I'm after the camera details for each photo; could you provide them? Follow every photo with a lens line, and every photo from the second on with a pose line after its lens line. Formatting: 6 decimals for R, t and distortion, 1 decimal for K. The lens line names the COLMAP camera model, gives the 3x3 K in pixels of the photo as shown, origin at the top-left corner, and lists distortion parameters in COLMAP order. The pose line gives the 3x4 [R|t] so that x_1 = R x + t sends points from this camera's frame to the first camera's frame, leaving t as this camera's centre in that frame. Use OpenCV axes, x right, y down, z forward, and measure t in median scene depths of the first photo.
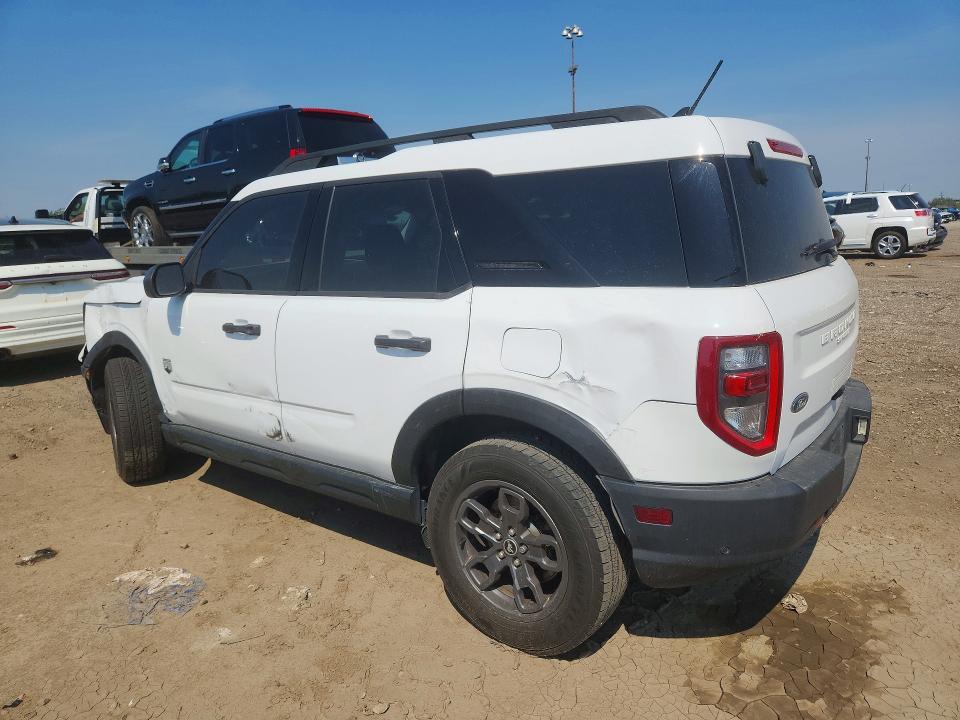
lens RADIAL K [[629.9, 0, 476.3], [0, 629.9, 359.4], [0, 0, 1]] dist [0.011359, -0.003850]
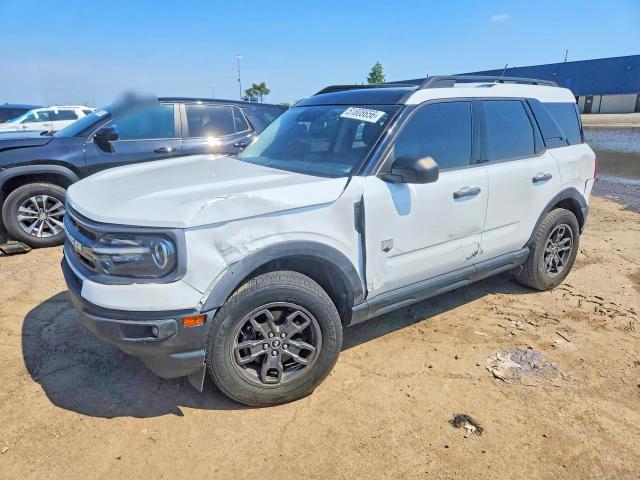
lens RADIAL K [[419.9, 0, 318.7], [0, 419.9, 240.6], [0, 0, 1]] dist [0.011359, -0.003850]
pose [[0.341261, -0.240733, 0.908619, -1.369230], [0.196065, 0.963616, 0.181665, -0.182307], [-0.919293, 0.116153, 0.376044, 0.919152]]
